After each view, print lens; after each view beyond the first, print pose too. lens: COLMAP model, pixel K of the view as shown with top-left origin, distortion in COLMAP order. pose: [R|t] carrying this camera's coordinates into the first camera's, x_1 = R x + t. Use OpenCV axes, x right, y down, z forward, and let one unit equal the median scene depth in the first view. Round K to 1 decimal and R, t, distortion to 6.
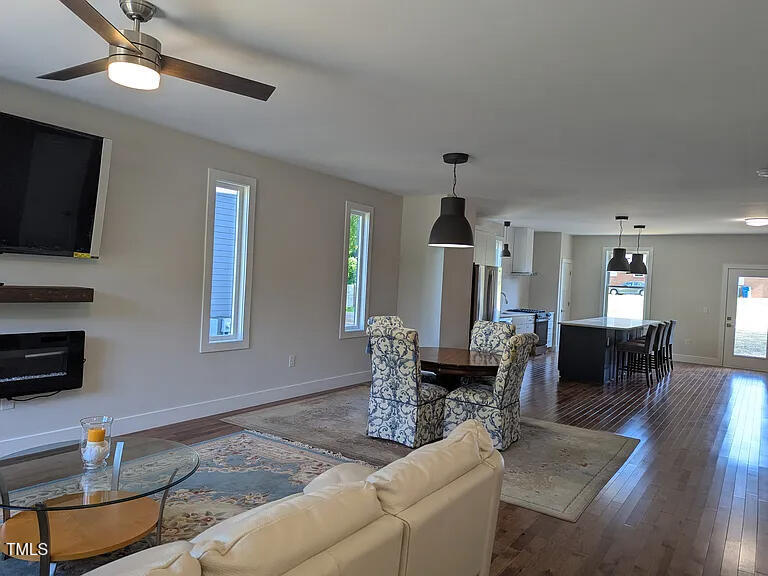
lens RADIAL K [[542.2, 0, 382.4], [0, 542.2, 288.1], [0, 0, 1]] dist [0.057209, -0.017435]
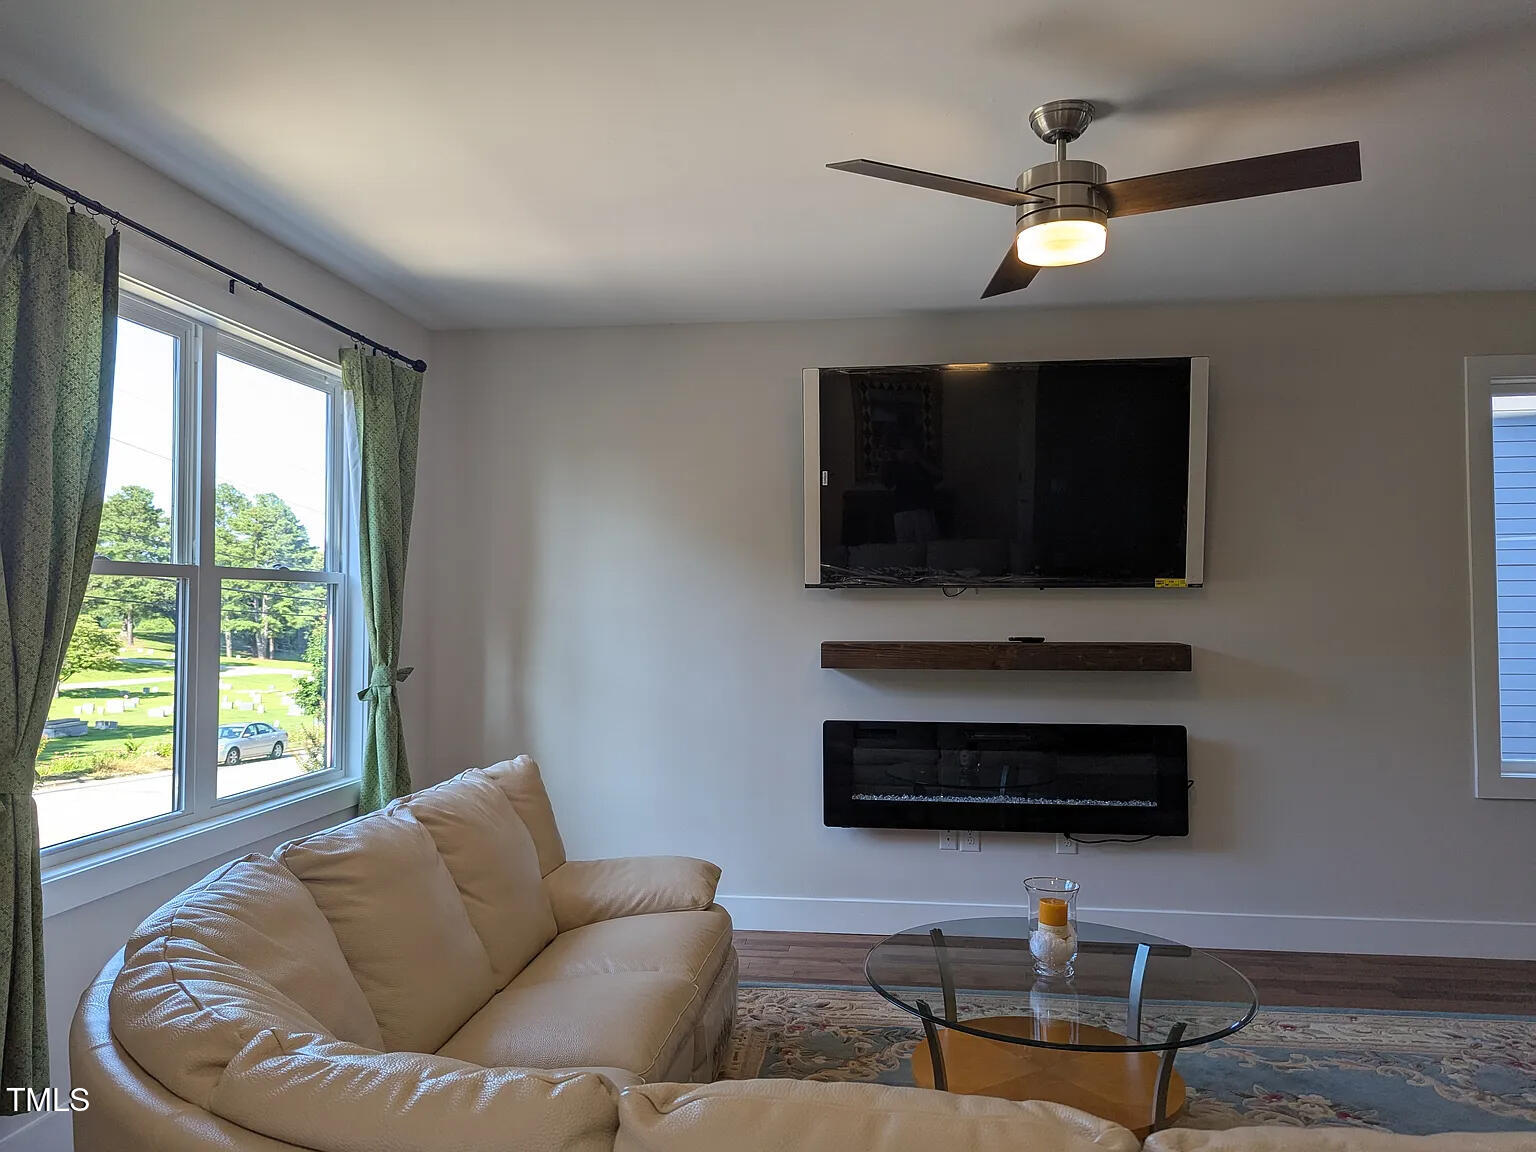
lens RADIAL K [[1084.5, 0, 761.6], [0, 1084.5, 570.2], [0, 0, 1]] dist [0.057209, -0.017435]
pose [[0.483029, -0.083138, -0.871648, 0.197374], [0.016012, 0.996154, -0.086140, 0.013556], [0.875458, 0.027651, 0.482503, 0.145802]]
